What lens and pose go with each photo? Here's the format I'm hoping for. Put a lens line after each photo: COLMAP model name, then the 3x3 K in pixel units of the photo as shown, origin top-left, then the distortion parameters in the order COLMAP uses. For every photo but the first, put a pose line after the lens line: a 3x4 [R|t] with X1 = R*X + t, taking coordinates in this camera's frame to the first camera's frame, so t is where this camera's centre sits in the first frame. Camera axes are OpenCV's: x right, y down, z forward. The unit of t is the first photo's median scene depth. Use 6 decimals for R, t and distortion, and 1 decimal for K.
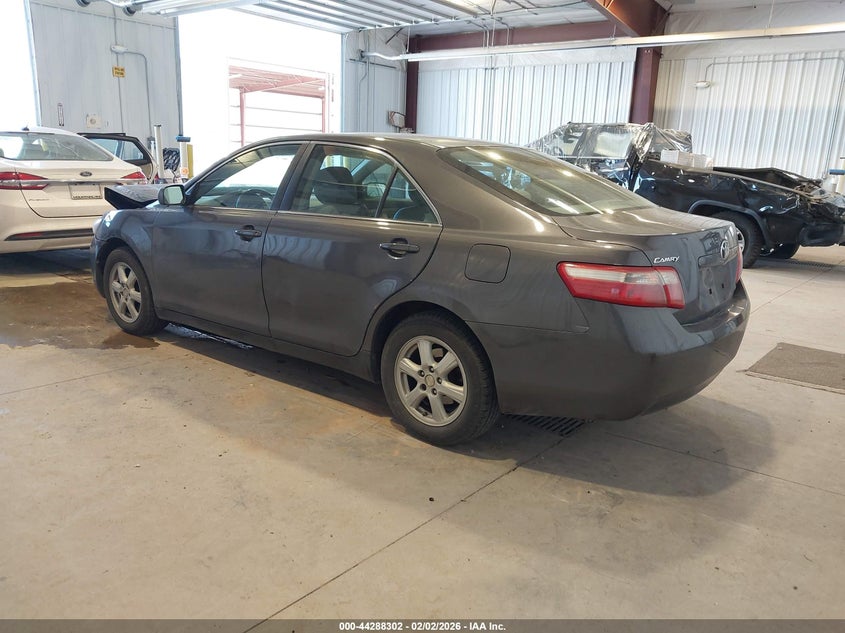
lens RADIAL K [[669.9, 0, 421.0], [0, 669.9, 313.1], [0, 0, 1]] dist [0.001777, -0.016947]
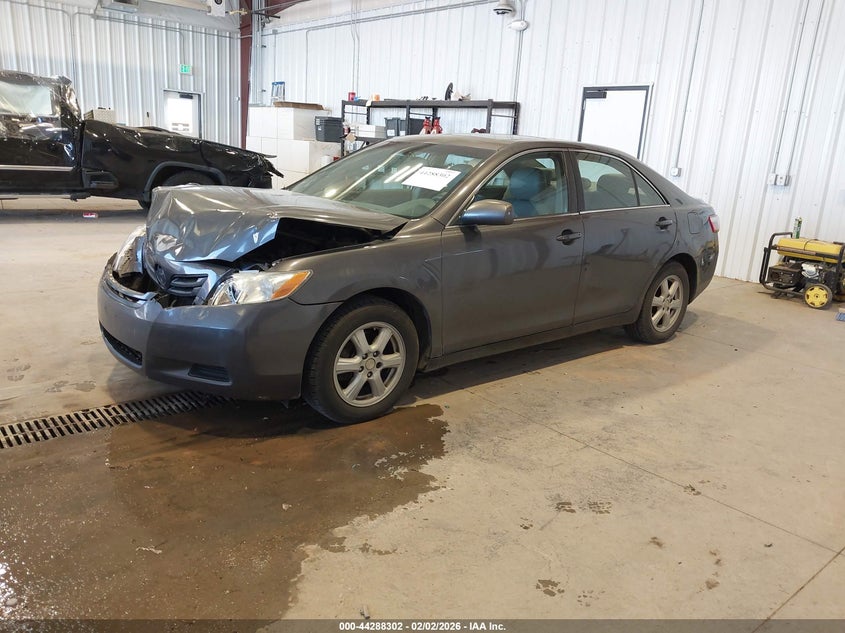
lens RADIAL K [[669.9, 0, 425.3], [0, 669.9, 316.0], [0, 0, 1]] dist [0.001777, -0.016947]
pose [[0.196162, -0.272910, 0.941828, -1.210818], [0.172185, 0.955152, 0.240909, -0.266854], [-0.965336, 0.114912, 0.234355, 0.880553]]
